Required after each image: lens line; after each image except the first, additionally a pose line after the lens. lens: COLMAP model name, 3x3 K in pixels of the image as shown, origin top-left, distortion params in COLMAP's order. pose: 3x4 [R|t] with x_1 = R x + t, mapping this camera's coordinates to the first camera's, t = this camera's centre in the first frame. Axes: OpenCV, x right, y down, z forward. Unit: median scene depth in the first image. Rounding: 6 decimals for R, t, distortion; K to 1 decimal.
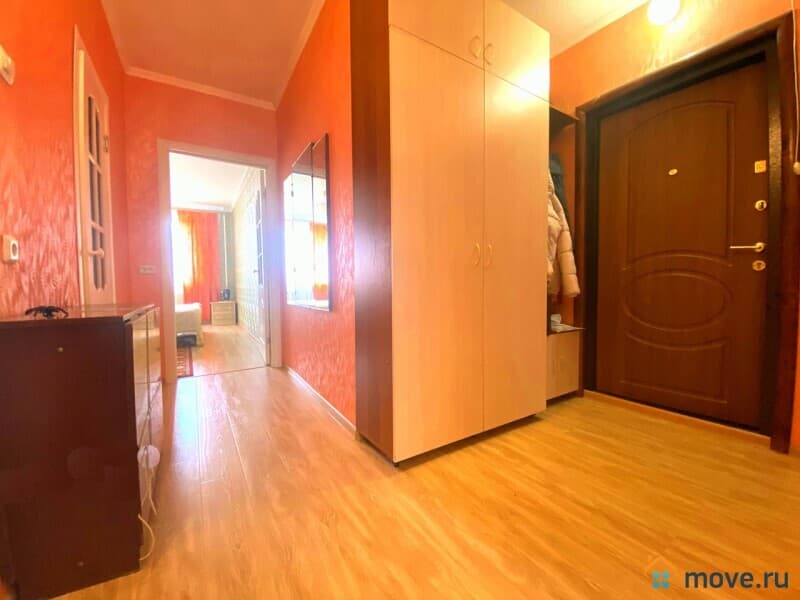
lens RADIAL K [[321.4, 0, 398.1], [0, 321.4, 298.0], [0, 0, 1]] dist [0.001890, -0.014173]
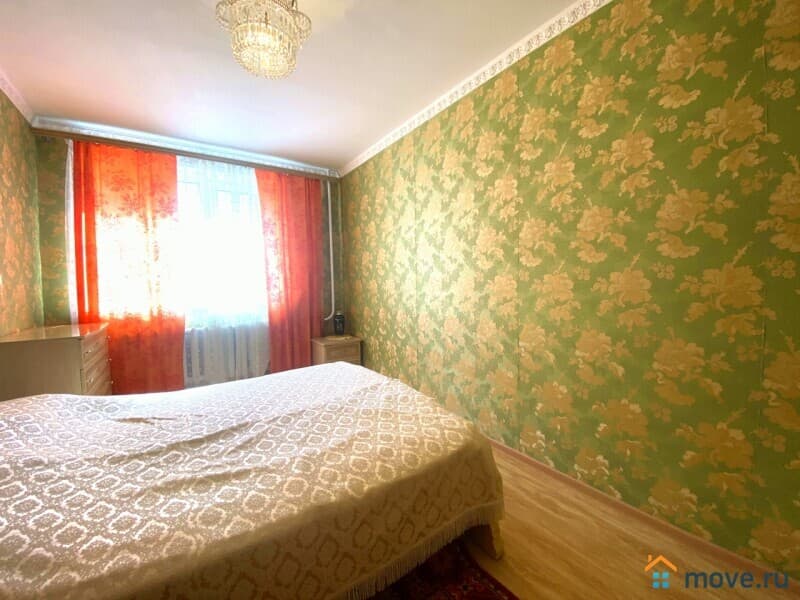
lens RADIAL K [[321.4, 0, 398.1], [0, 321.4, 298.0], [0, 0, 1]] dist [0.001890, -0.014173]
pose [[0.999271, 0.004604, 0.037904, -1.297507], [-0.005435, 0.999747, 0.021845, -0.202857], [-0.037794, -0.022035, 0.999043, 1.251994]]
